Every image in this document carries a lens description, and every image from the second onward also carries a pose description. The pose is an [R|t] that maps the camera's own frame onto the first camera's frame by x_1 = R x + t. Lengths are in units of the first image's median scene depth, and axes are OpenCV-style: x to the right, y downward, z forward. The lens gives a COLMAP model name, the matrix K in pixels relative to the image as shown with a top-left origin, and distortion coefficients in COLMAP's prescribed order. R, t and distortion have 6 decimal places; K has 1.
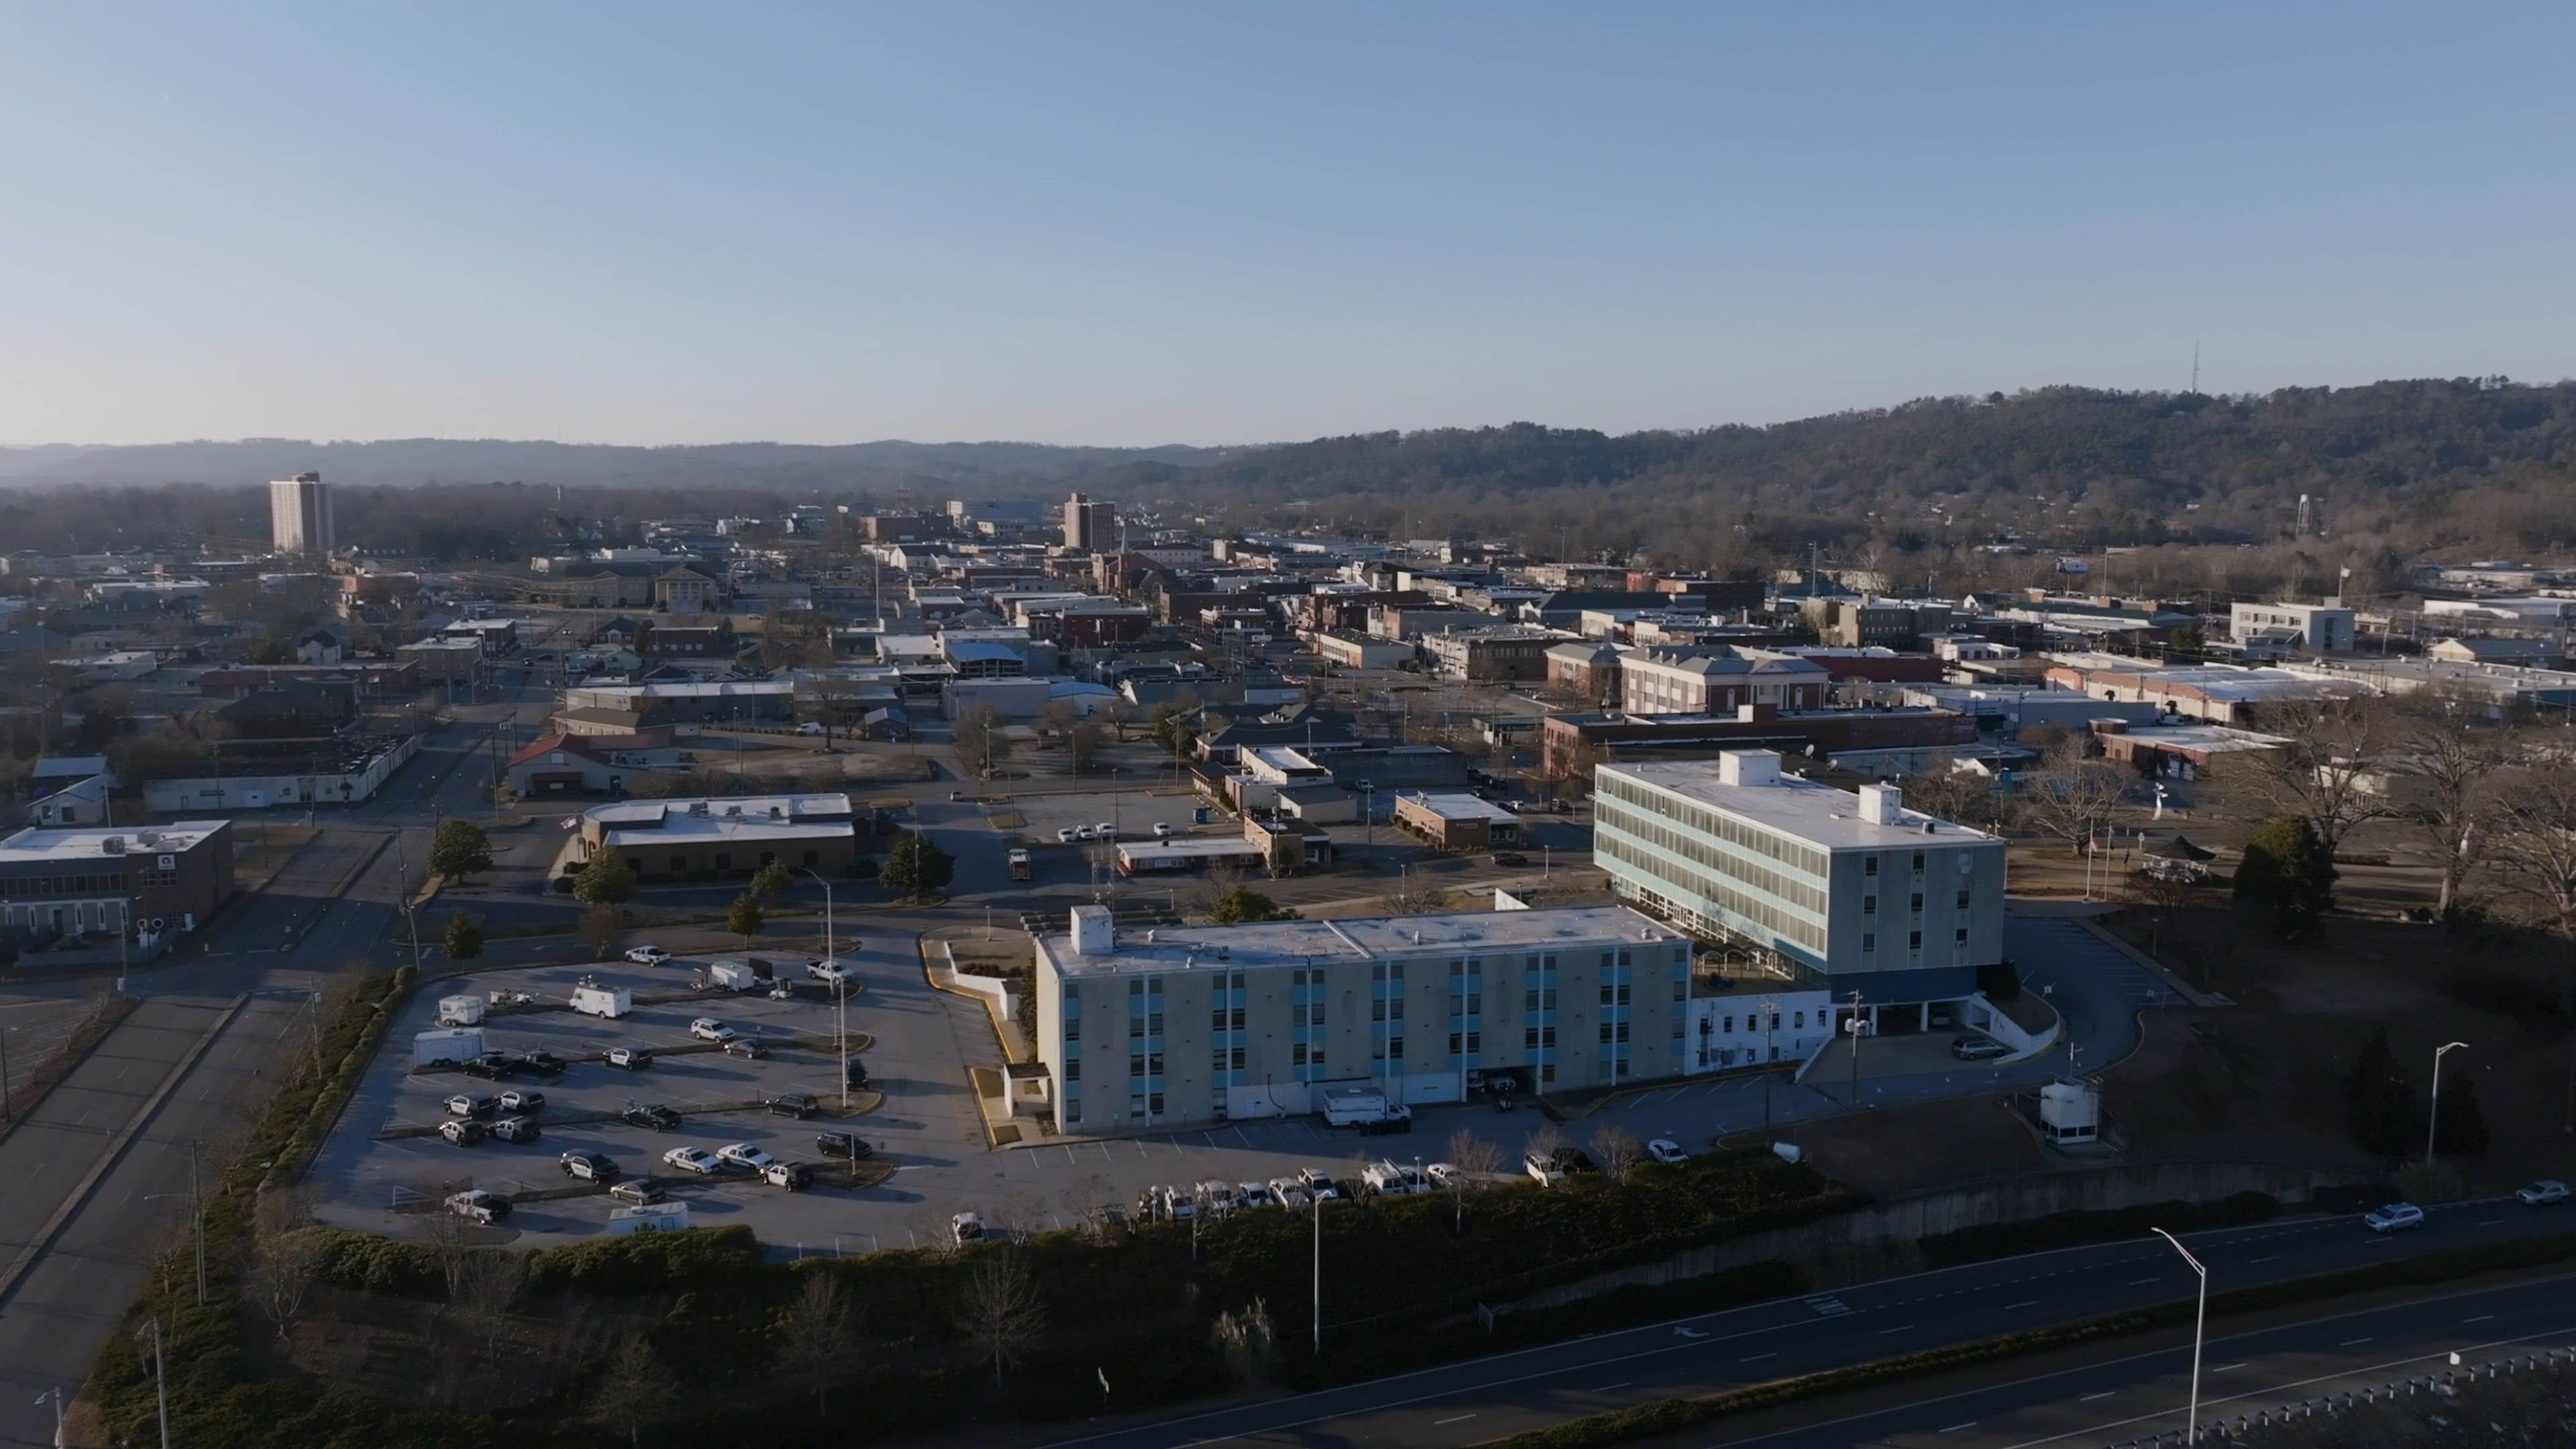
lens RADIAL K [[2022.8, 0, 1288.0], [0, 2022.8, 724.5], [0, 0, 1]] dist [0.010269, -0.010814]
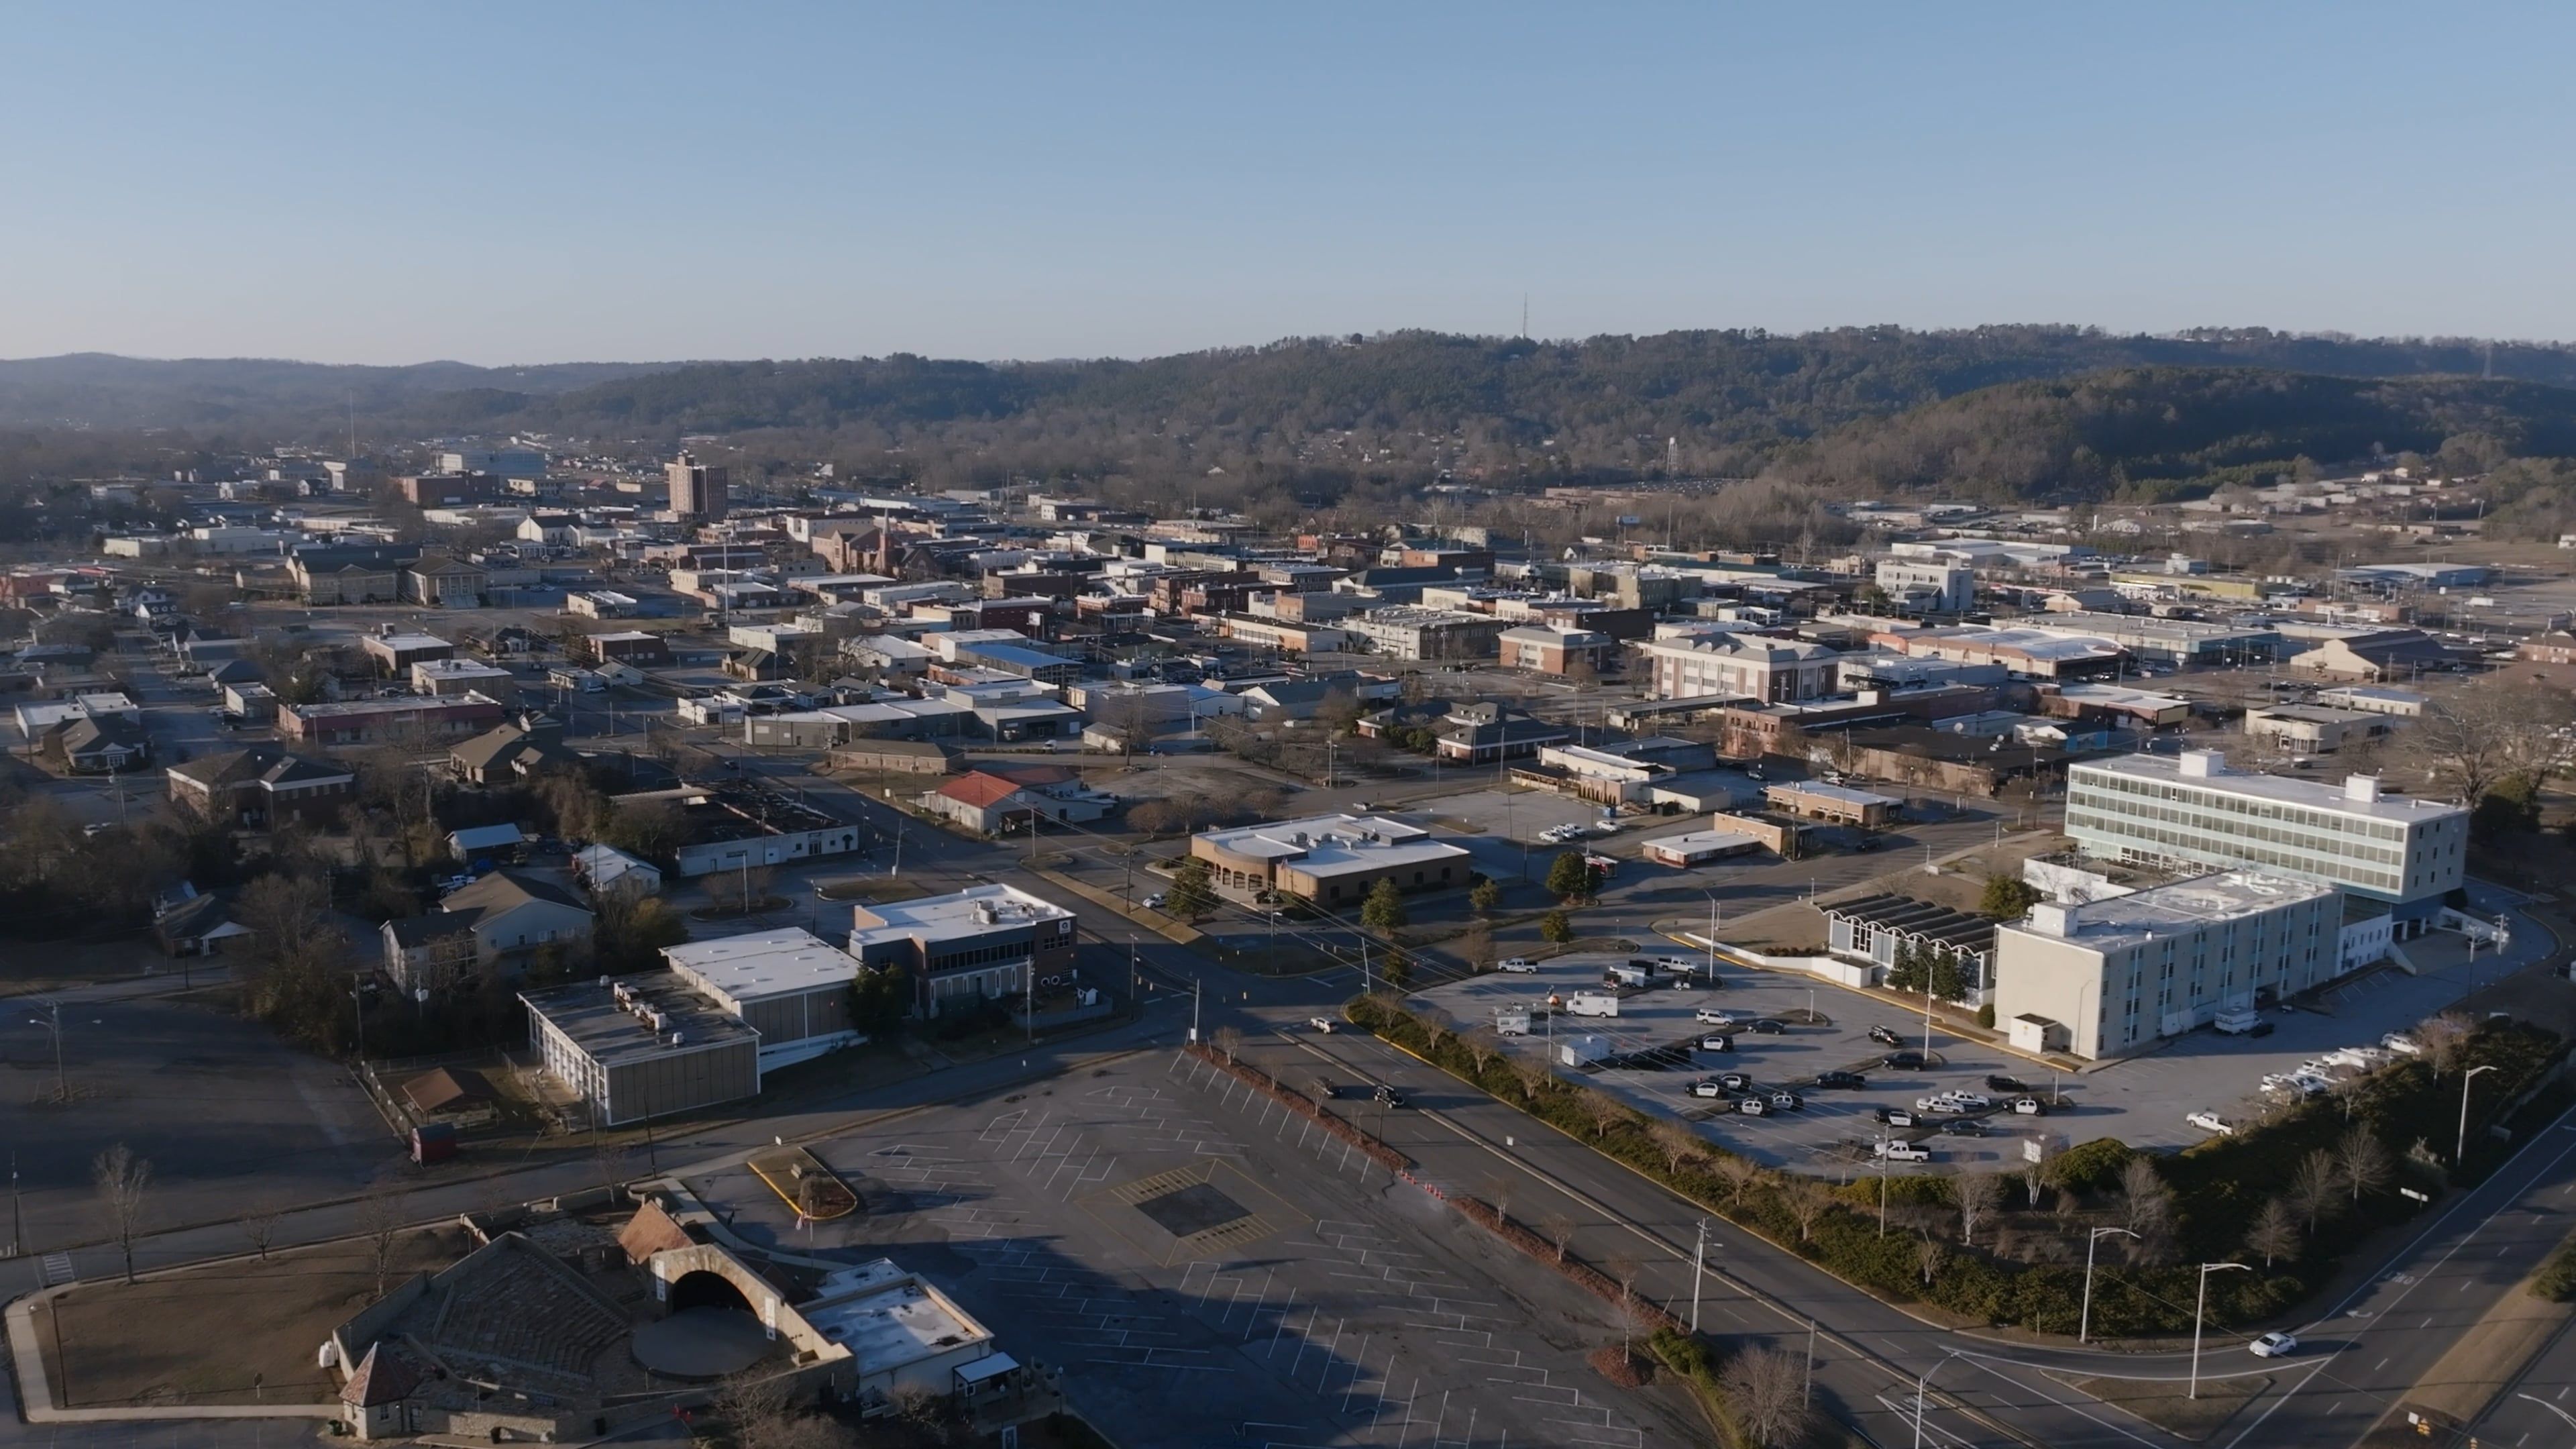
lens RADIAL K [[2022.8, 0, 1288.0], [0, 2022.8, 724.5], [0, 0, 1]] dist [0.010269, -0.010814]
pose [[0.932025, -0.055648, 0.358095, -0.101295], [0.040208, 0.997918, 0.050425, -0.011895], [-0.360155, -0.032599, 0.932323, -0.012992]]
